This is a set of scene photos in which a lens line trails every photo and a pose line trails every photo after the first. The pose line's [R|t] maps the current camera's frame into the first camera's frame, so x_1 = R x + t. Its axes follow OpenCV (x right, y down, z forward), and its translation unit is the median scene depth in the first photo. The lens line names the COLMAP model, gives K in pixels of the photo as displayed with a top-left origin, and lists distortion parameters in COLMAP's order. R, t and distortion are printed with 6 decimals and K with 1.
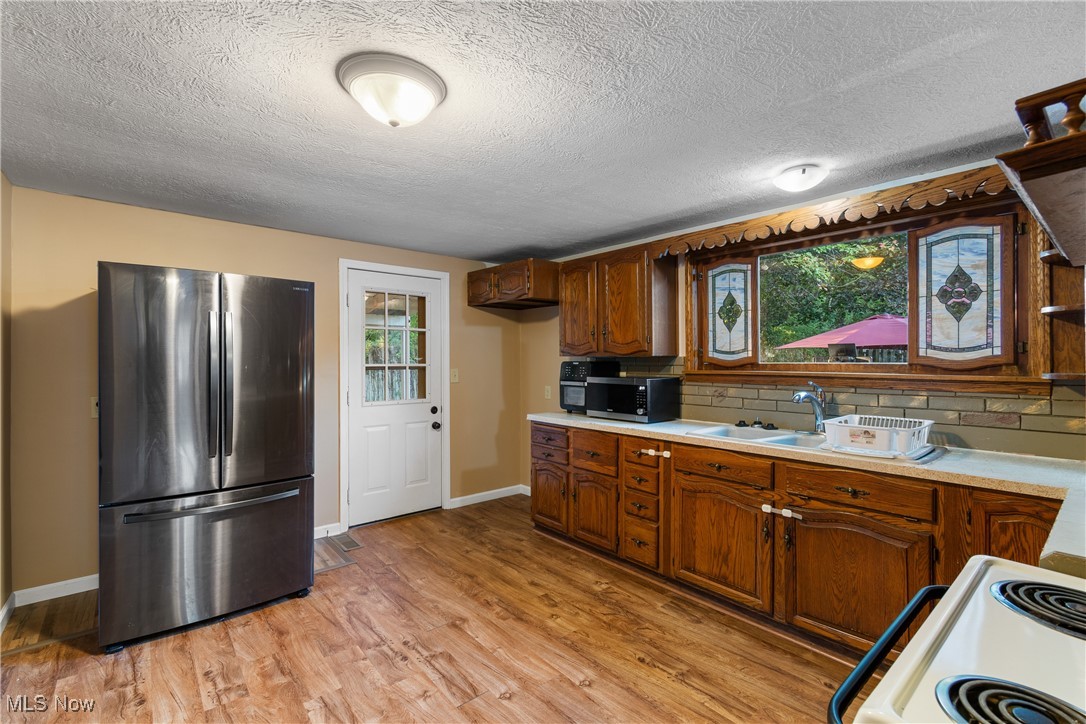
lens RADIAL K [[481.4, 0, 541.1], [0, 481.4, 362.7], [0, 0, 1]] dist [0.000267, -0.000544]
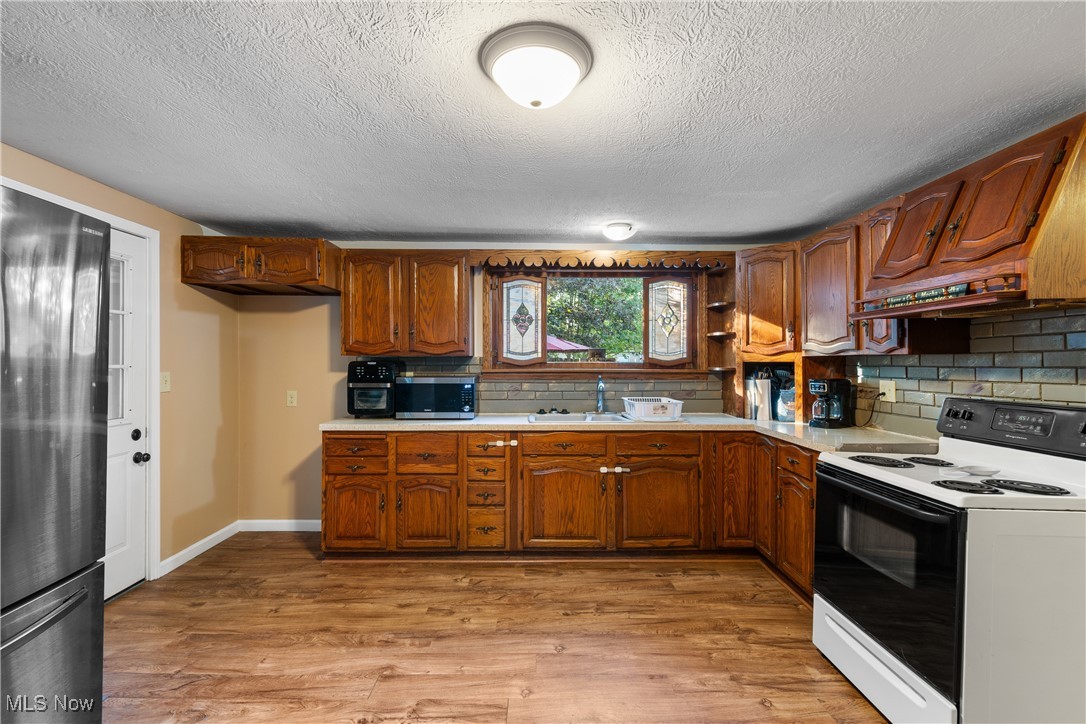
lens RADIAL K [[481.4, 0, 538.6], [0, 481.4, 361.7], [0, 0, 1]] dist [0.000267, -0.000544]
pose [[0.637723, 0.000442, 0.770265, -0.554005], [0.002674, 0.999993, -0.002788, 0.002109], [-0.770261, 0.003837, 0.637717, 0.223489]]
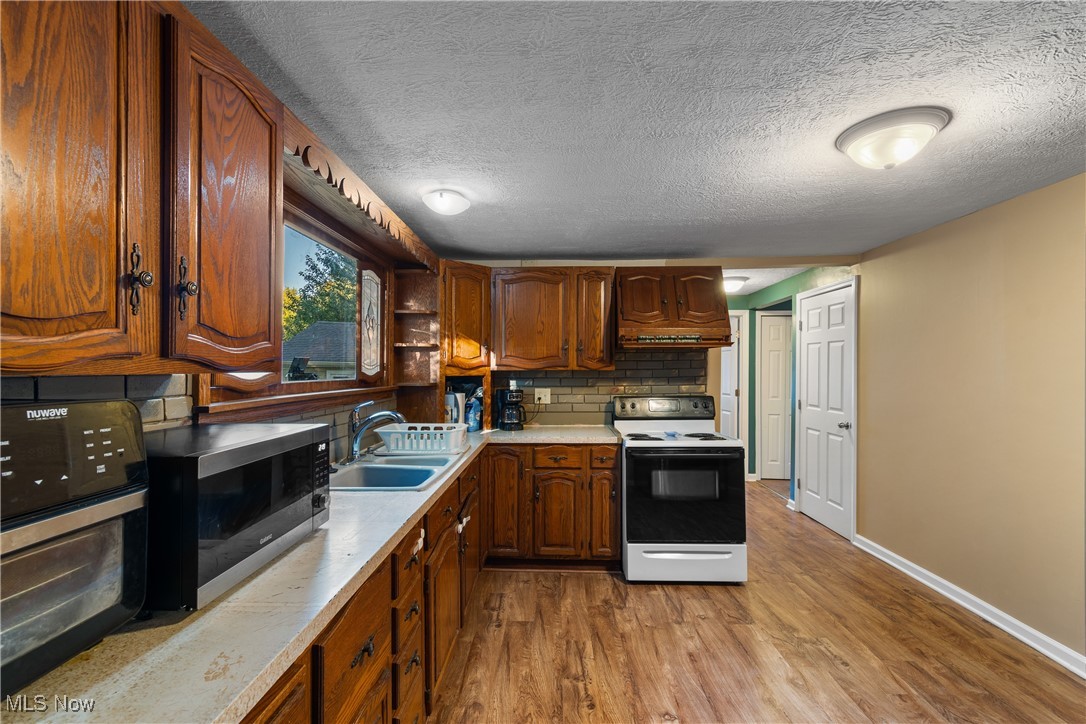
lens RADIAL K [[481.4, 0, 538.9], [0, 481.4, 370.6], [0, 0, 1]] dist [0.000267, -0.000544]
pose [[-0.738016, 0.000873, 0.674783, -0.249918], [0.006878, 0.999957, 0.006228, -0.019029], [-0.674749, 0.009238, -0.737990, 1.296185]]
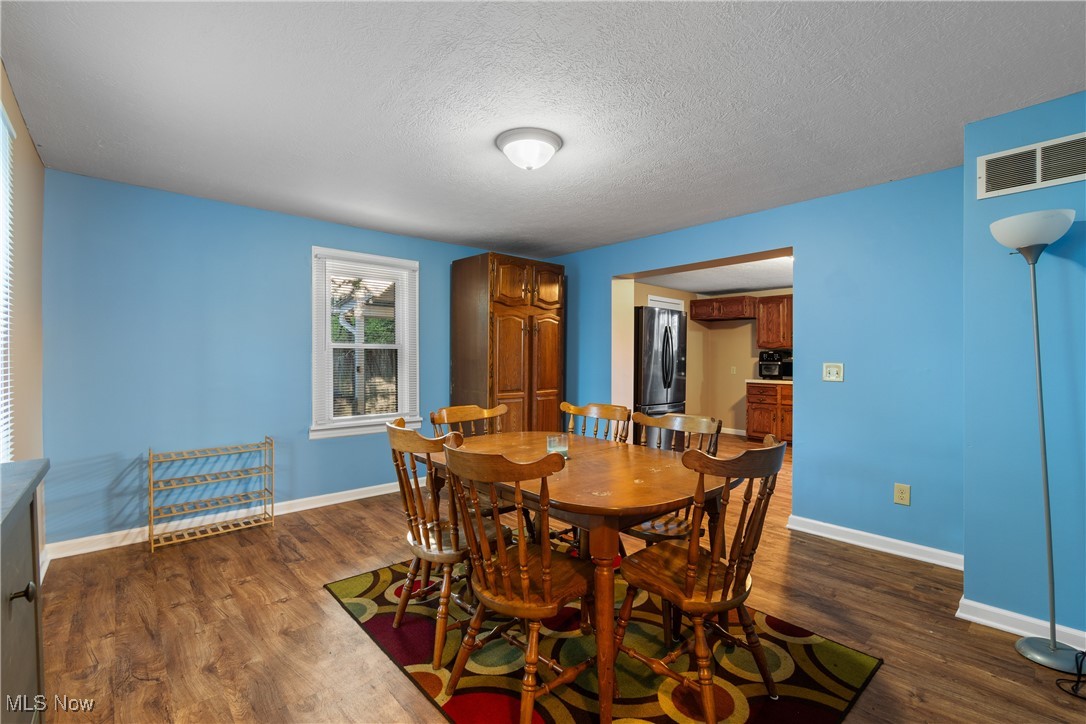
lens RADIAL K [[481.4, 0, 542.1], [0, 481.4, 364.3], [0, 0, 1]] dist [0.000267, -0.000544]
pose [[0.999363, 0.004392, 0.035428, -1.132350], [-0.004551, 0.999980, 0.004405, 0.055853], [-0.035408, -0.004564, 0.999363, -1.068057]]
